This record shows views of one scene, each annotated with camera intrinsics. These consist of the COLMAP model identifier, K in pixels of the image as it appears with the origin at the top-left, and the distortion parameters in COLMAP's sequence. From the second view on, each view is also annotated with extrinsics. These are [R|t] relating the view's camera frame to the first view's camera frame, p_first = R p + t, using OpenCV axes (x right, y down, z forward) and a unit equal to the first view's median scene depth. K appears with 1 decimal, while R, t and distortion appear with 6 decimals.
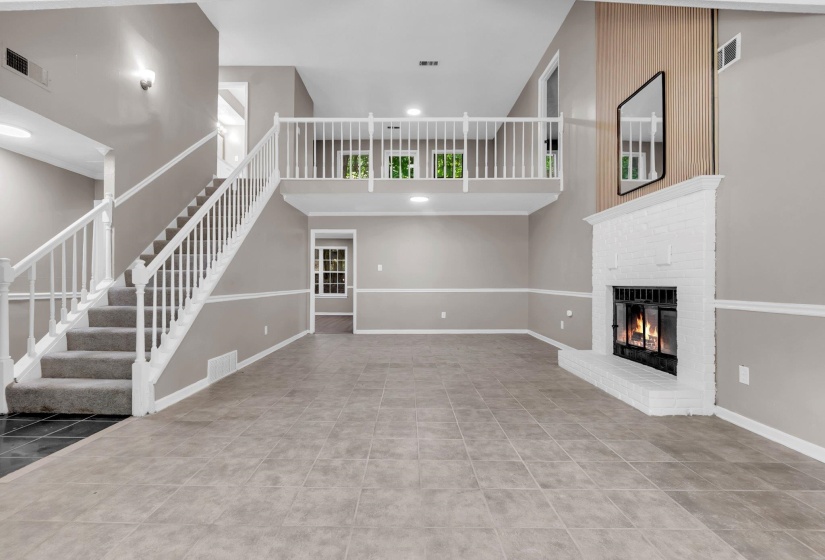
lens RADIAL K [[365.7, 0, 408.8], [0, 365.7, 277.6], [0, 0, 1]] dist [-0.003471, -0.001356]
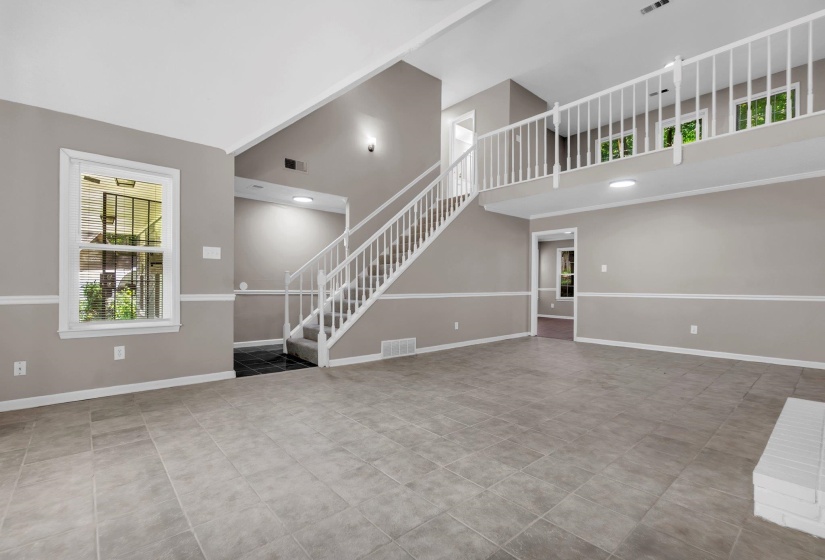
lens RADIAL K [[370.9, 0, 418.1], [0, 370.9, 285.1], [0, 0, 1]] dist [-0.002759, -0.000511]
pose [[0.671742, 0.003805, -0.740776, 0.704952], [0.005823, 0.999929, 0.010417, 0.001602], [0.740763, -0.011311, 0.671672, 0.201067]]
